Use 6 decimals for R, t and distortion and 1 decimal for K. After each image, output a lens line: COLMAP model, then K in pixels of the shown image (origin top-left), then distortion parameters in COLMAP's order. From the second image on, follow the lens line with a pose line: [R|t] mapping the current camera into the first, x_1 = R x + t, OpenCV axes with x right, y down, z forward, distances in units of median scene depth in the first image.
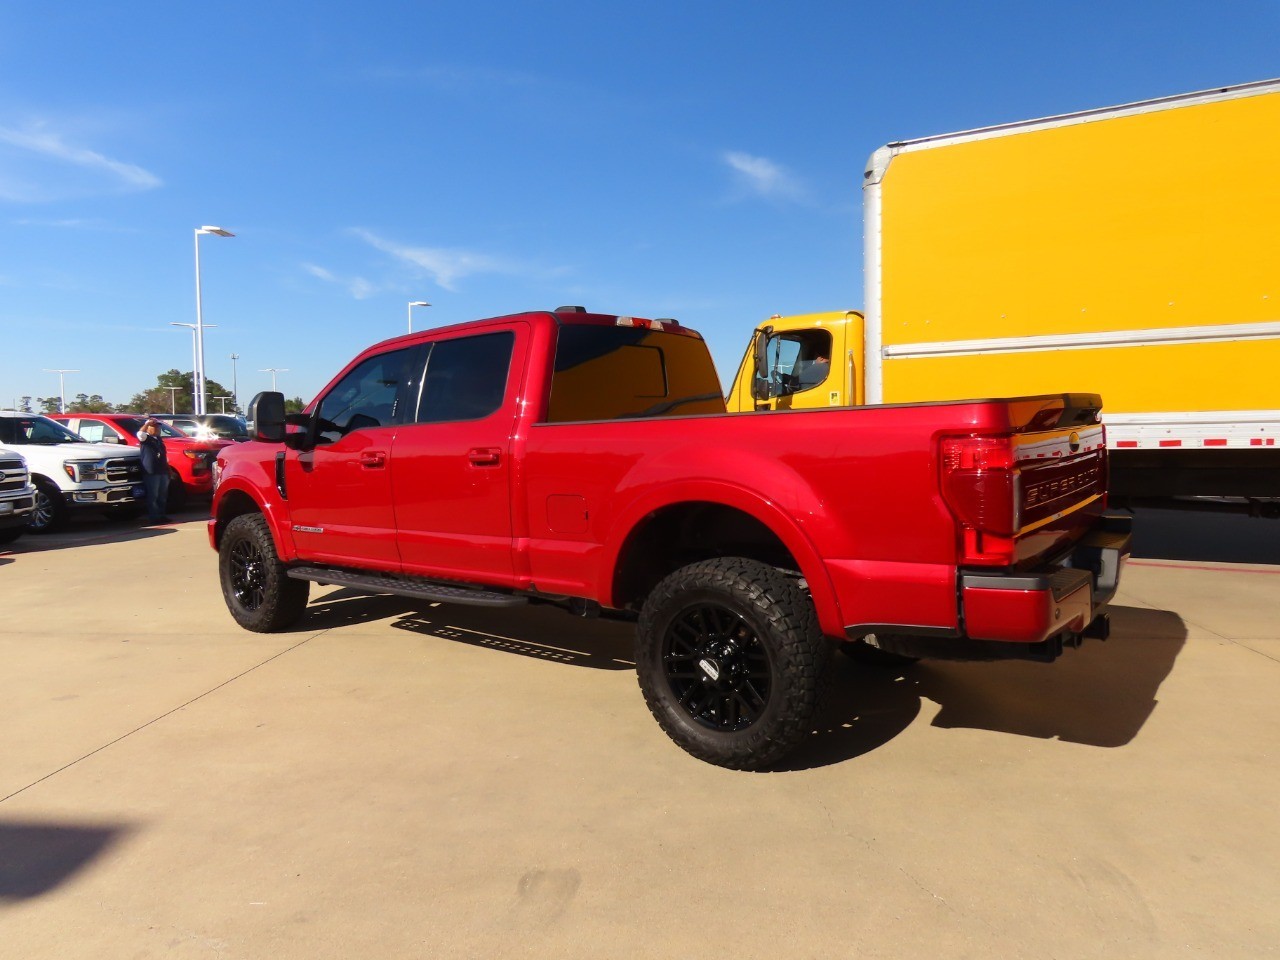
lens RADIAL K [[865.9, 0, 651.7], [0, 865.9, 484.7], [0, 0, 1]] dist [-0.005990, -0.000719]
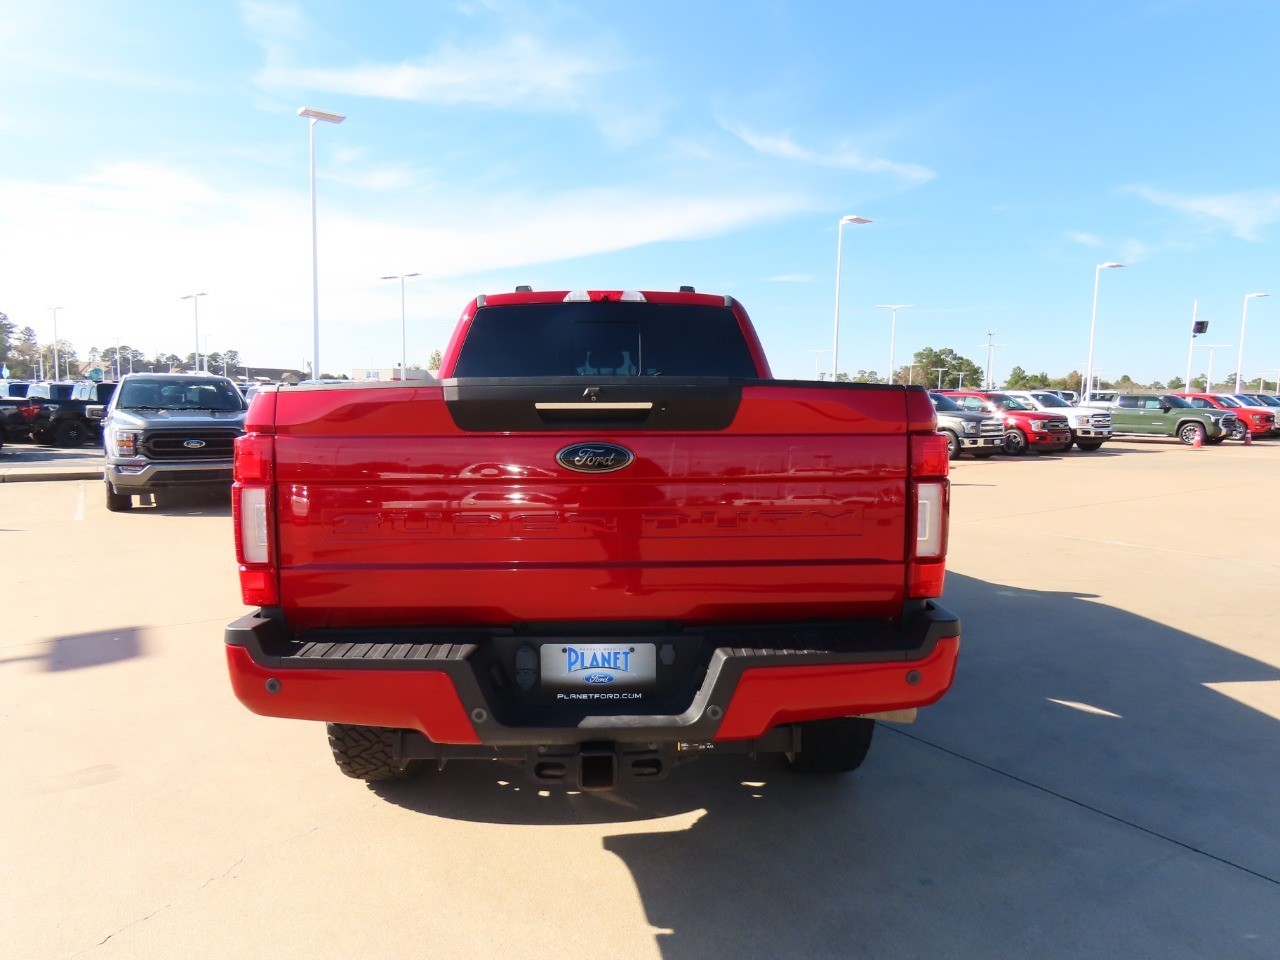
lens RADIAL K [[862.5, 0, 672.5], [0, 862.5, 483.7], [0, 0, 1]] dist [-0.018025, -0.001894]
pose [[0.614622, 0.092099, -0.783427, 0.116768], [-0.068590, 0.995639, 0.063236, -0.008319], [0.785834, 0.014870, 0.618259, 0.077998]]
